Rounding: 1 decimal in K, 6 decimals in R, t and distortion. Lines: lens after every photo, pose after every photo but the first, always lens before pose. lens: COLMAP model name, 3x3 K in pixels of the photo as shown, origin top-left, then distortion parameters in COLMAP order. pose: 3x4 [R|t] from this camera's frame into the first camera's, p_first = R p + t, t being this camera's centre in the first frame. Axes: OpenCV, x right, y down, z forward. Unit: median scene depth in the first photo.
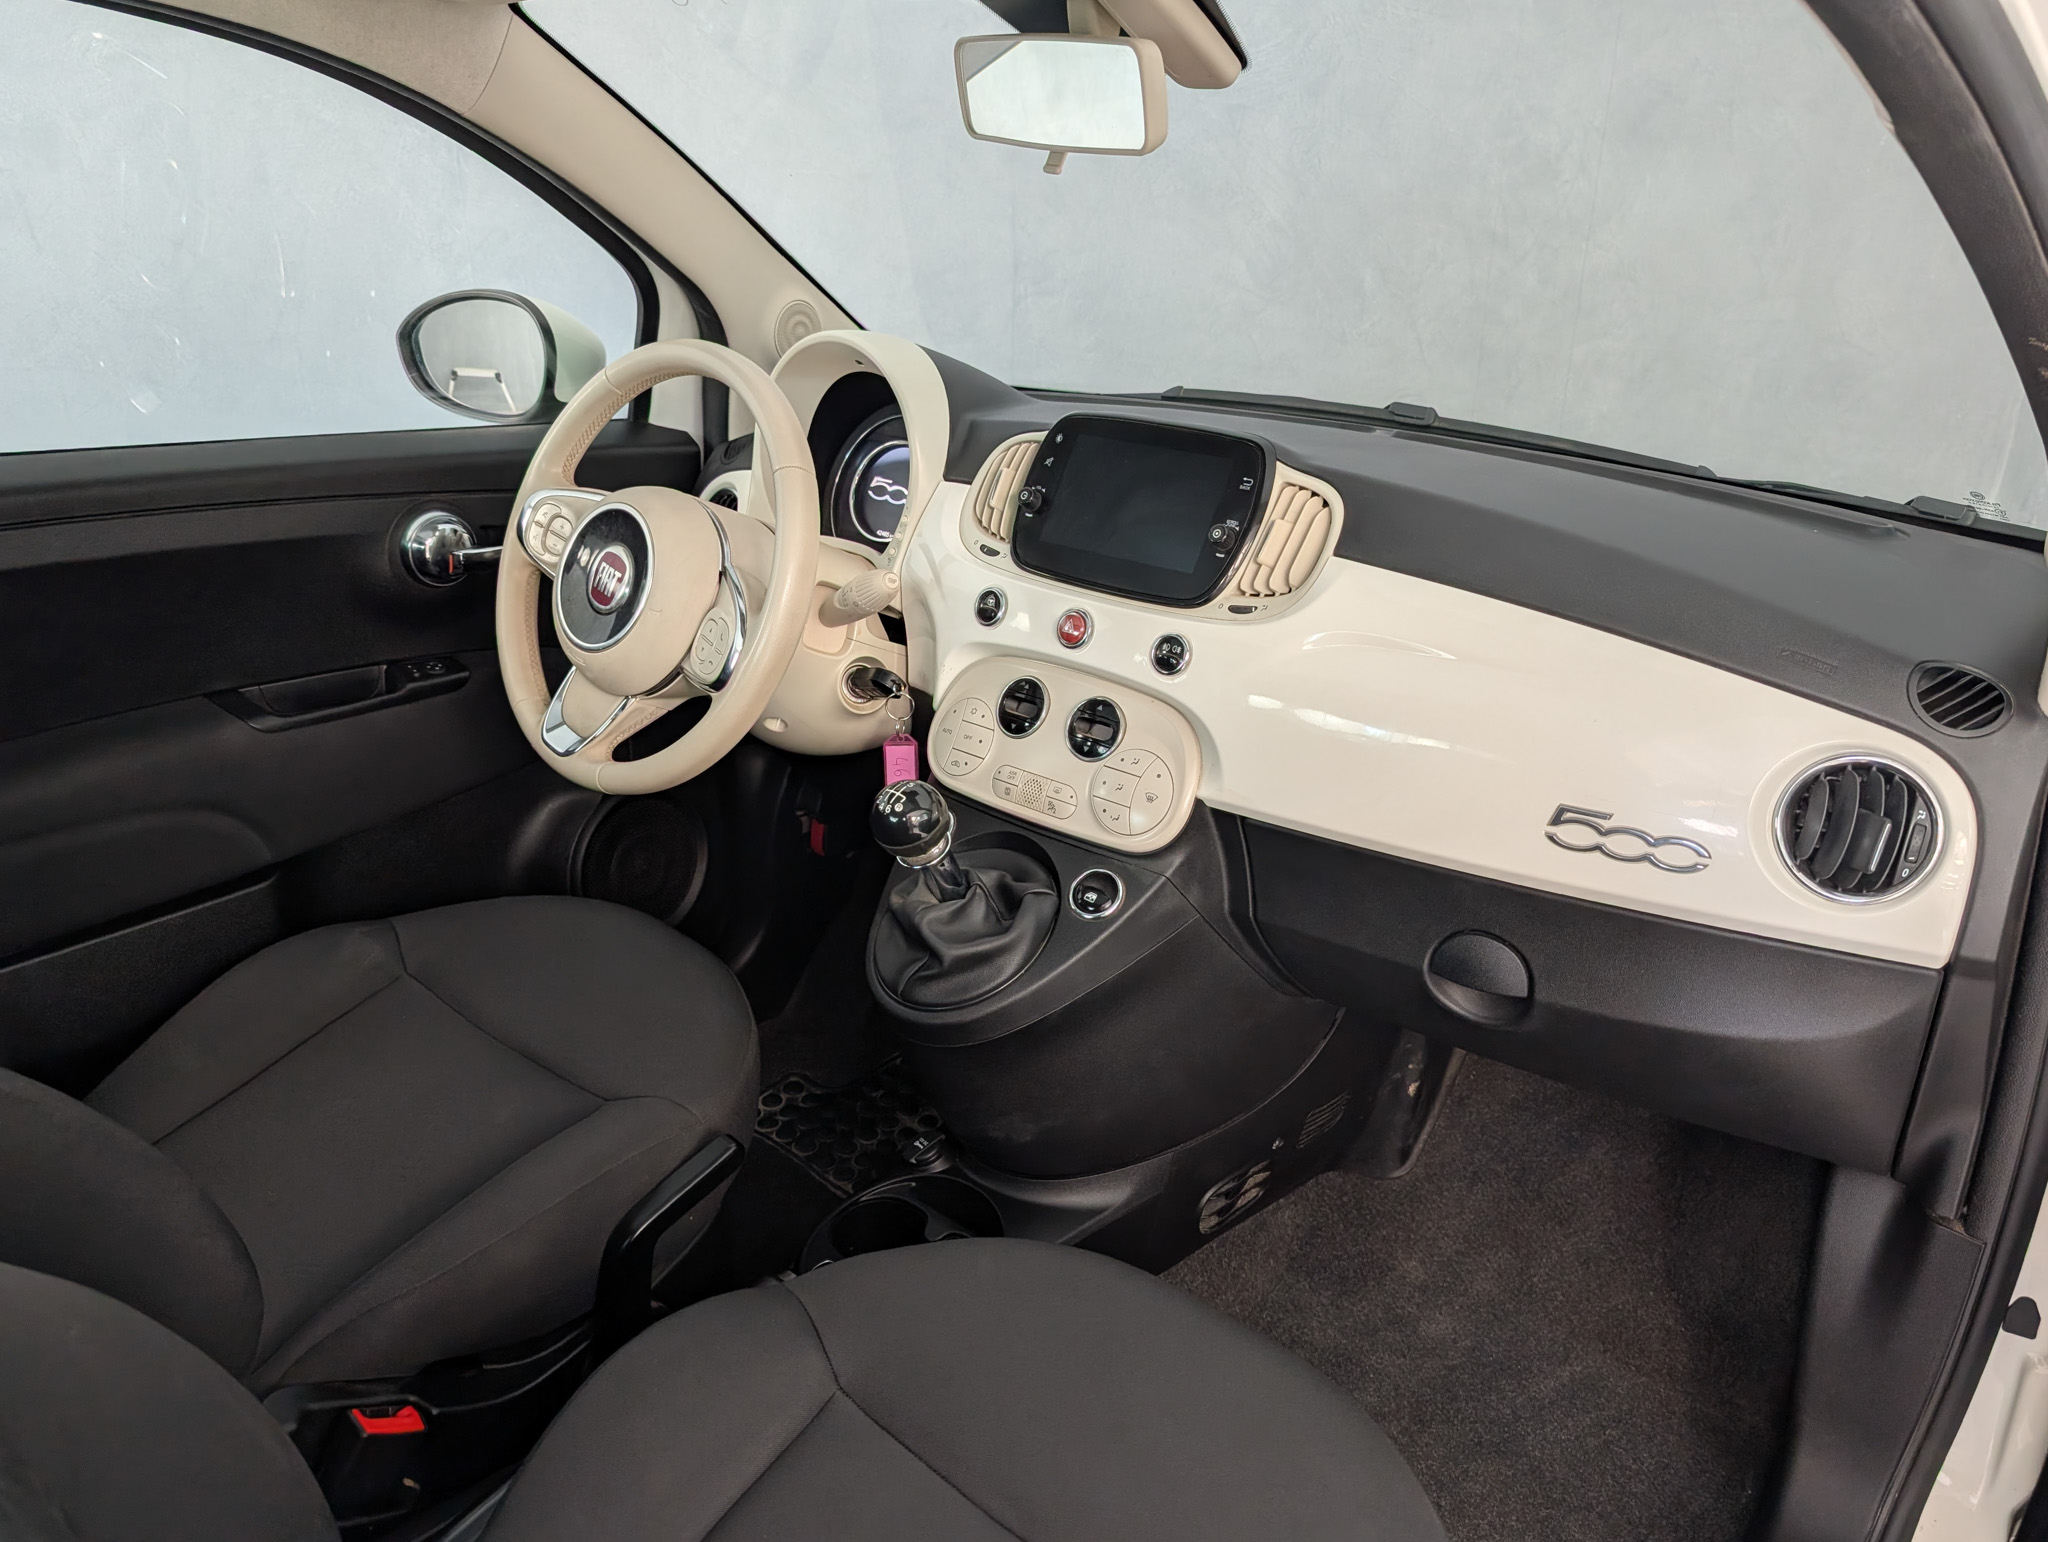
lens RADIAL K [[1470.8, 0, 1085.7], [0, 1470.8, 854.8], [0, 0, 1]] dist [0.031620, 0.000573]
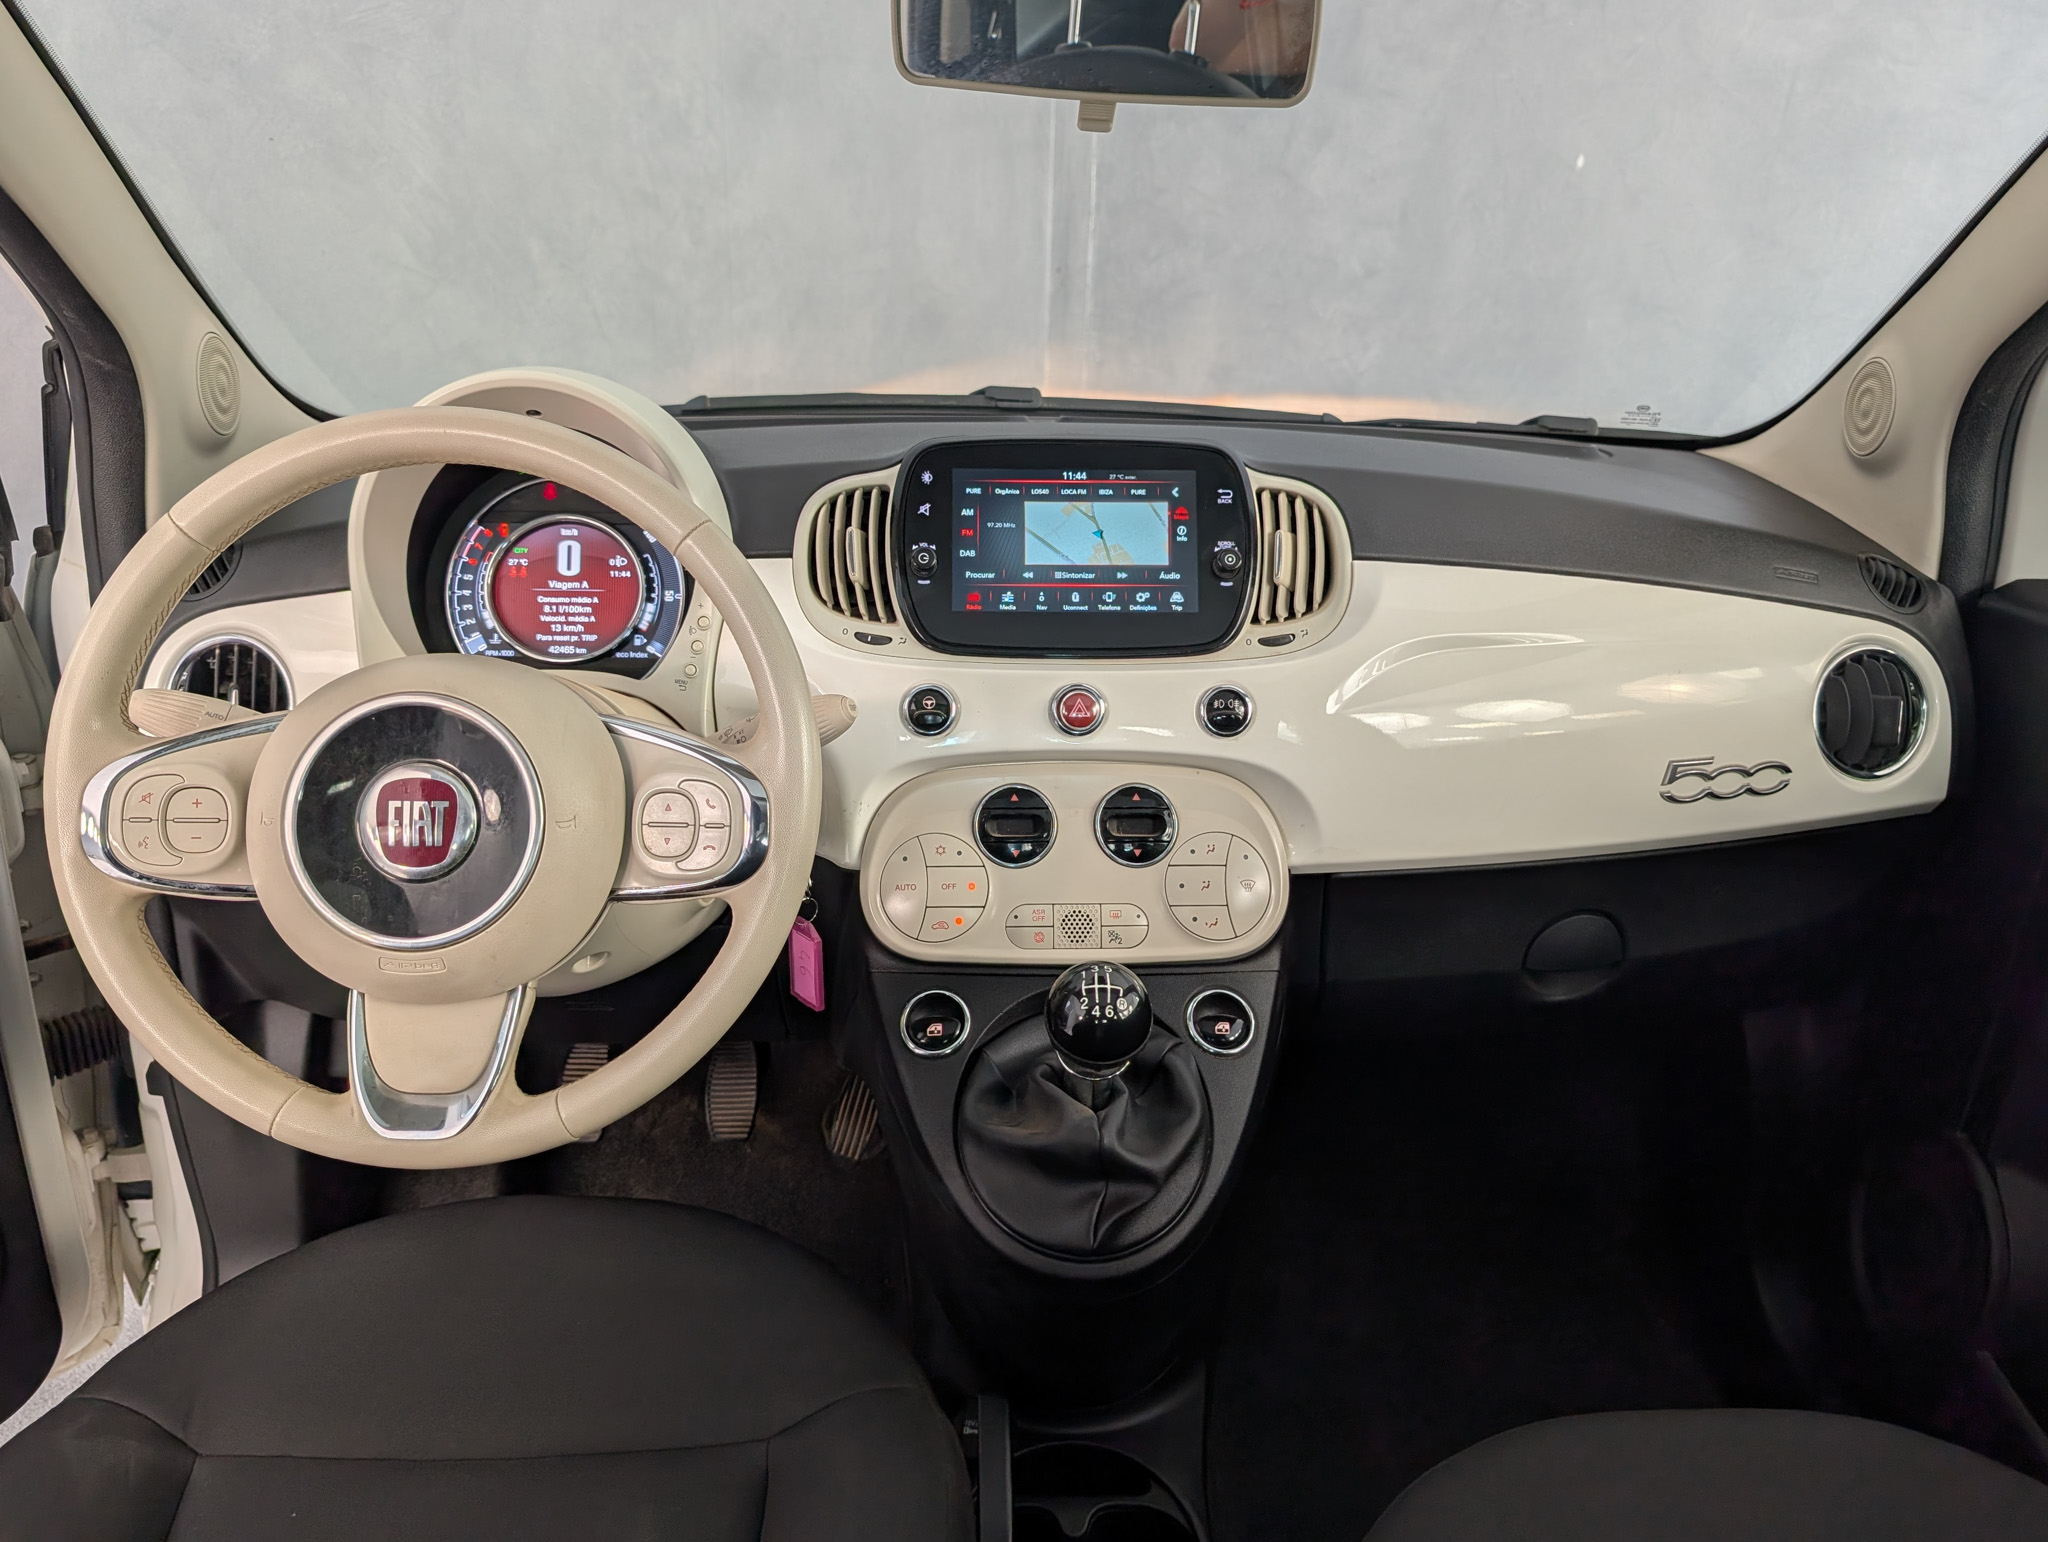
lens RADIAL K [[1524.2, 0, 1029.9], [0, 1524.2, 758.8], [0, 0, 1]] dist [0.091846, -0.152969]
pose [[0.752754, -0.258185, 0.605560, -0.501800], [0.282528, 0.957561, 0.057061, -0.174576], [-0.594592, 0.128135, 0.793751, 0.358719]]
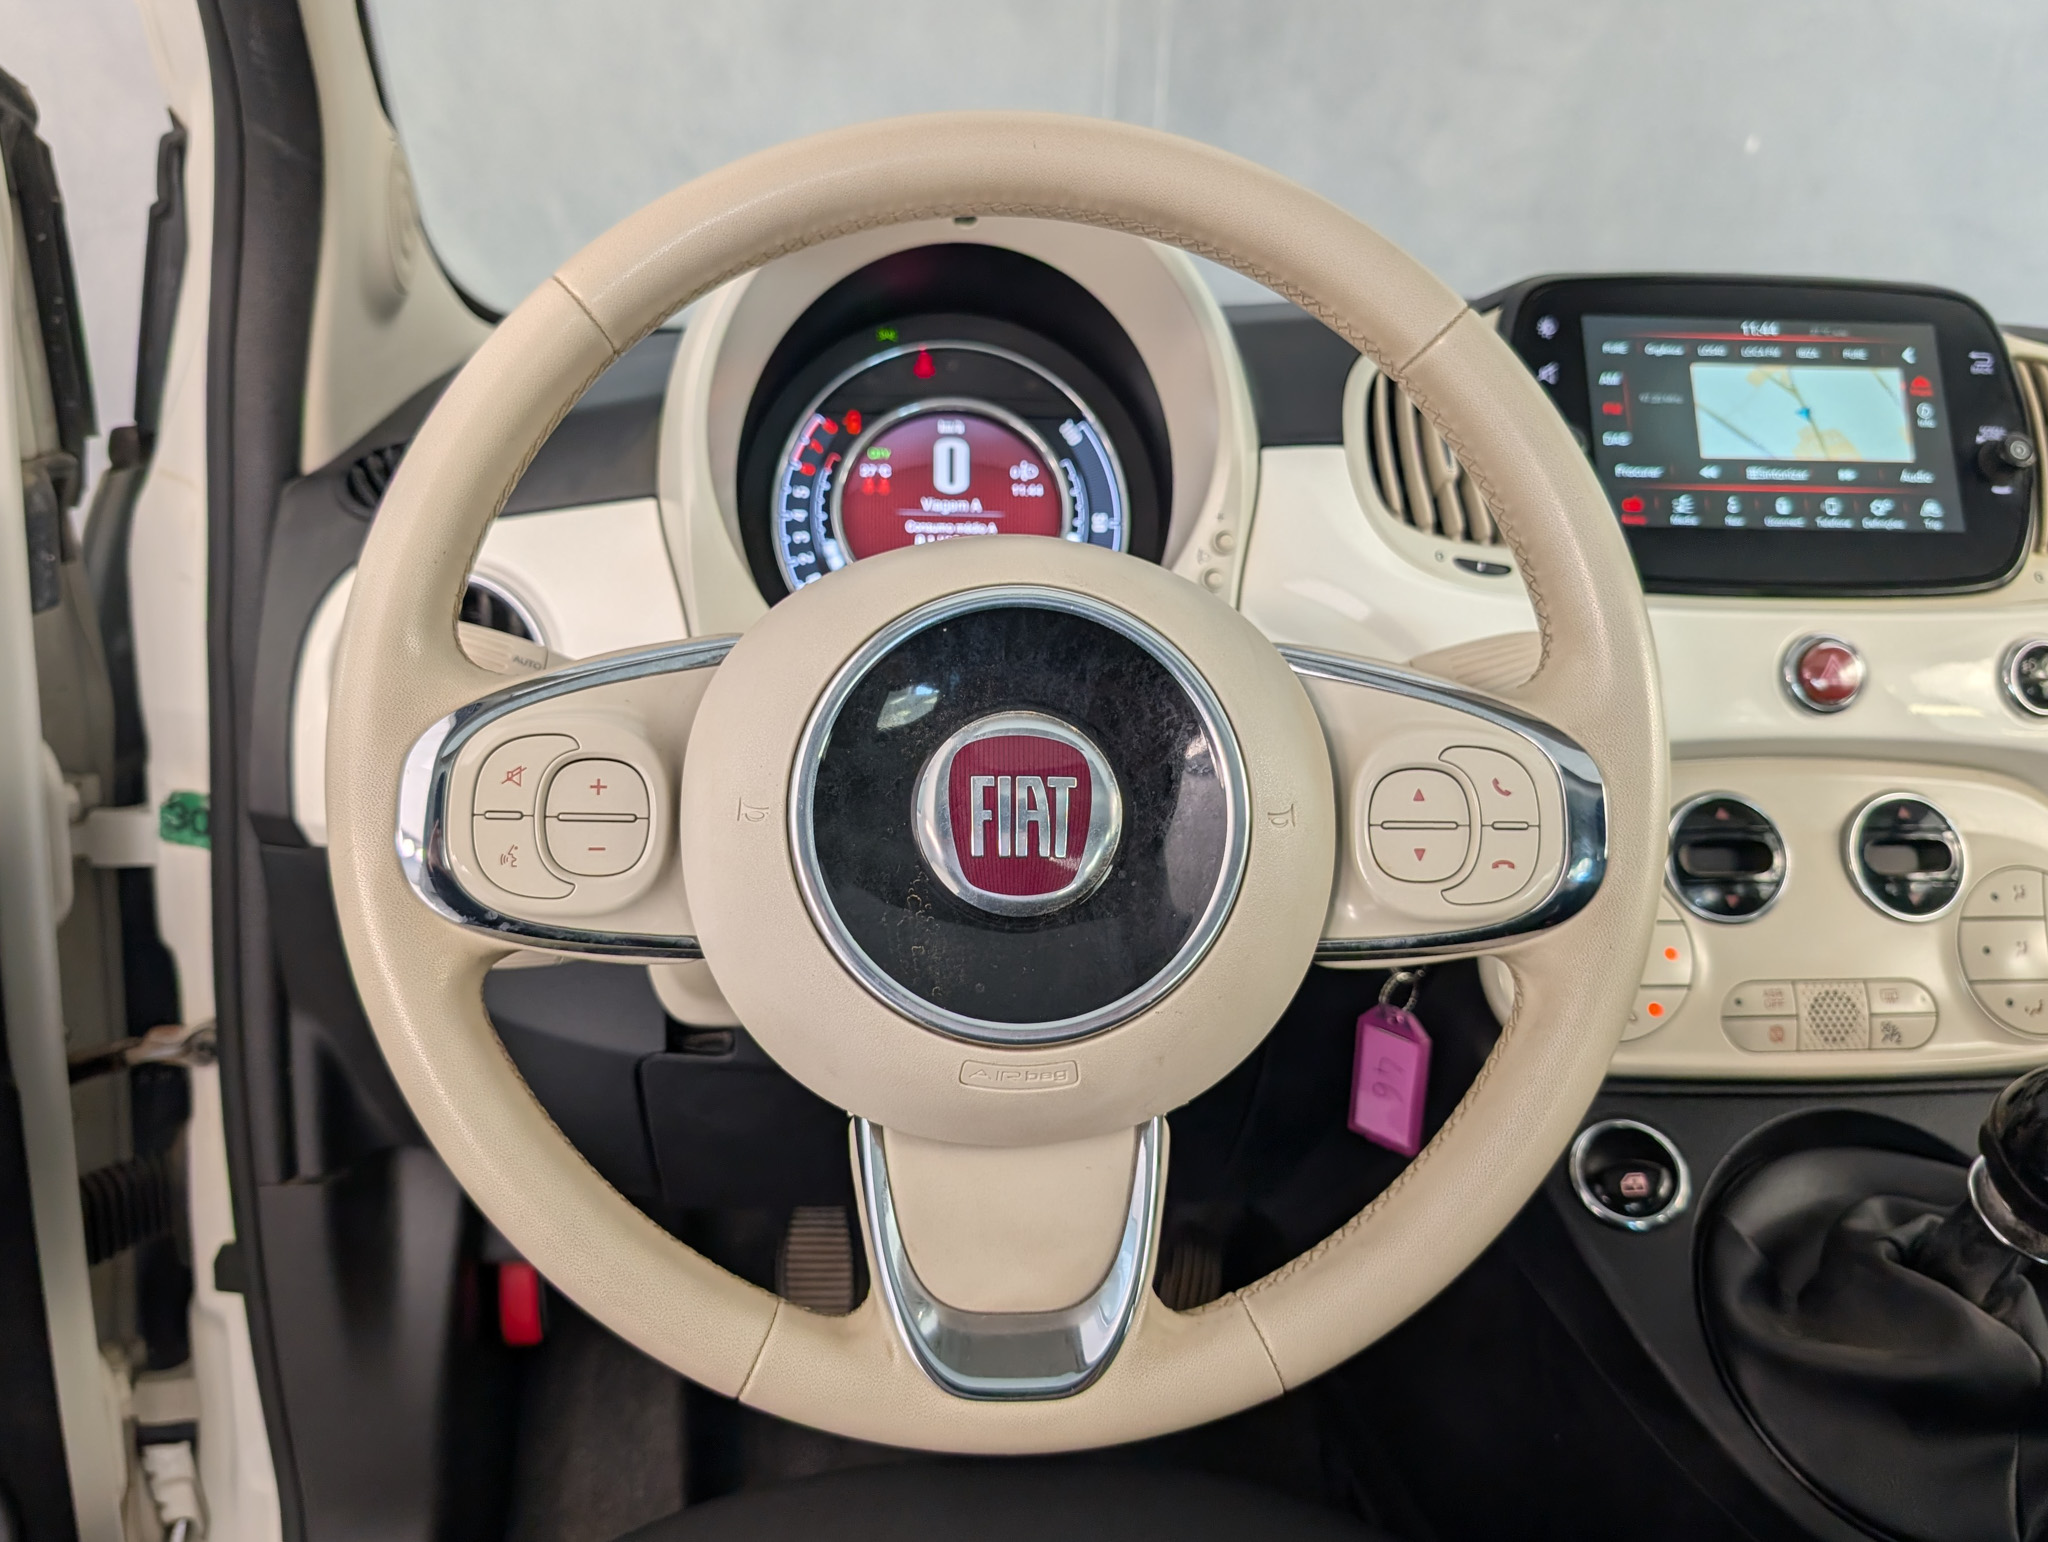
lens RADIAL K [[1657.2, 0, 1001.7], [0, 1657.2, 743.4], [0, 0, 1]] dist [0.003530, -0.010225]
pose [[0.723531, -0.212079, 0.656906, -0.558234], [0.284226, 0.958751, -0.003525, -0.199510], [-0.629061, 0.189260, 0.753964, 0.724211]]
